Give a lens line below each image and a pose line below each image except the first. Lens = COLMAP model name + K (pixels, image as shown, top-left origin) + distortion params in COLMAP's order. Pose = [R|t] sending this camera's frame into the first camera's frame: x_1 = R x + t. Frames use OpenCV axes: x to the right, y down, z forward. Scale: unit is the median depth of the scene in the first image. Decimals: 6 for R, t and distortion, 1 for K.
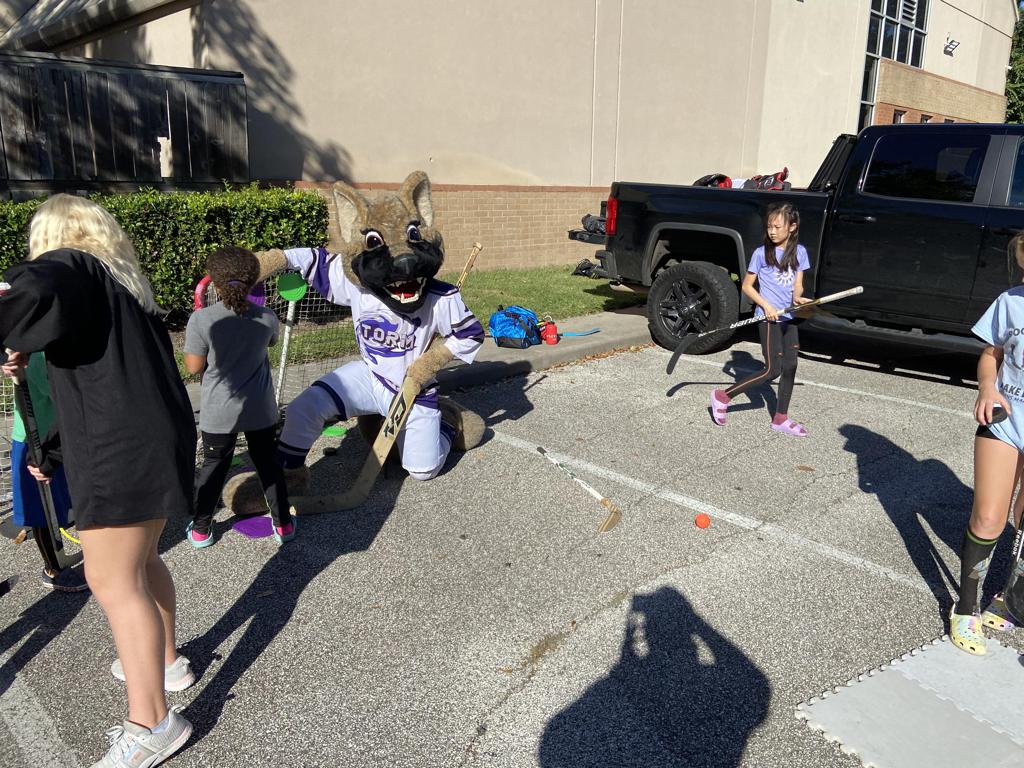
lens RADIAL K [[775.1, 0, 512.0], [0, 775.1, 384.0], [0, 0, 1]] dist [0.066420, -0.122520]
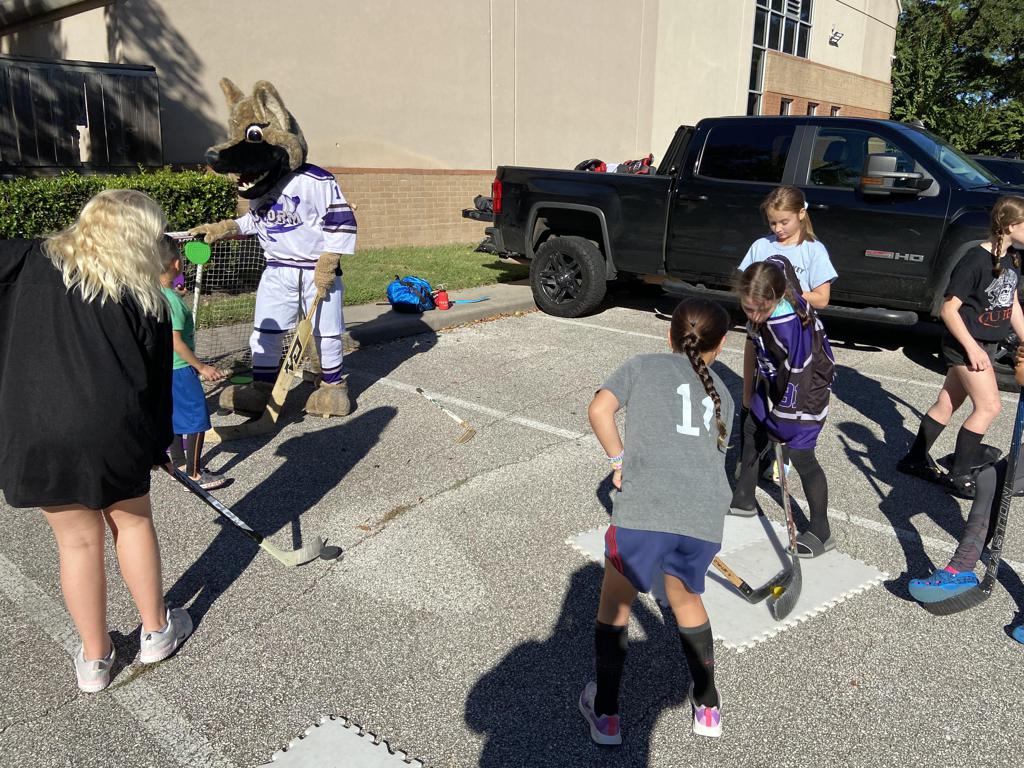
lens RADIAL K [[775.1, 0, 512.0], [0, 775.1, 384.0], [0, 0, 1]] dist [0.066420, -0.122520]
pose [[0.996279, -0.022782, 0.083116, 0.051586], [0.021119, 0.999560, 0.020840, 0.034110], [-0.083554, -0.019007, 0.996322, -0.134880]]
